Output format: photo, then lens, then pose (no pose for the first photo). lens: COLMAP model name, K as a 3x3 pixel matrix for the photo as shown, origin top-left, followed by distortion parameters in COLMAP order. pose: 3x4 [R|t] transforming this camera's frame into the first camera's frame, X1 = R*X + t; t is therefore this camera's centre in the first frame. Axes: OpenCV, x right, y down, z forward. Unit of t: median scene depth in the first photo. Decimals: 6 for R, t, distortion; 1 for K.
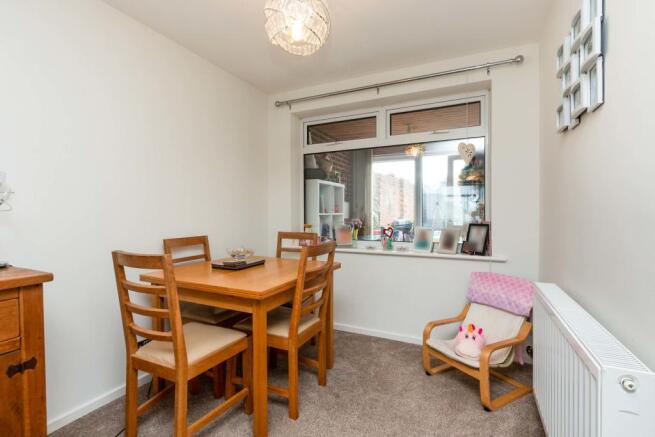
lens RADIAL K [[296.8, 0, 330.8], [0, 296.8, 218.1], [0, 0, 1]] dist [0.003209, 0.000233]
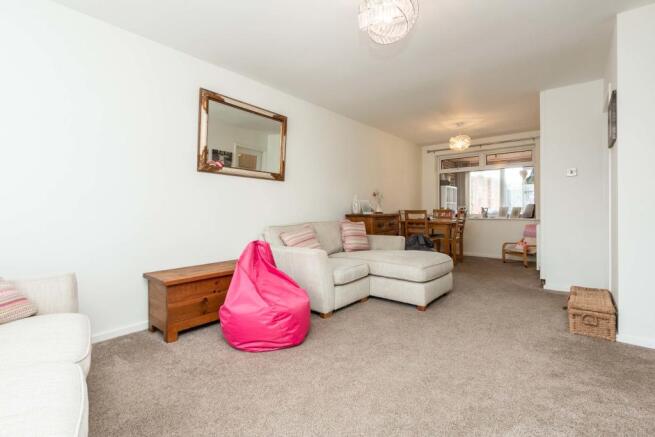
lens RADIAL K [[296.8, 0, 323.5], [0, 296.8, 216.0], [0, 0, 1]] dist [0.003209, 0.000233]
pose [[0.964262, 0.004486, -0.264912, -0.324718], [-0.003865, 0.999988, 0.002864, 0.080547], [0.264922, -0.001737, 0.964268, -1.239956]]
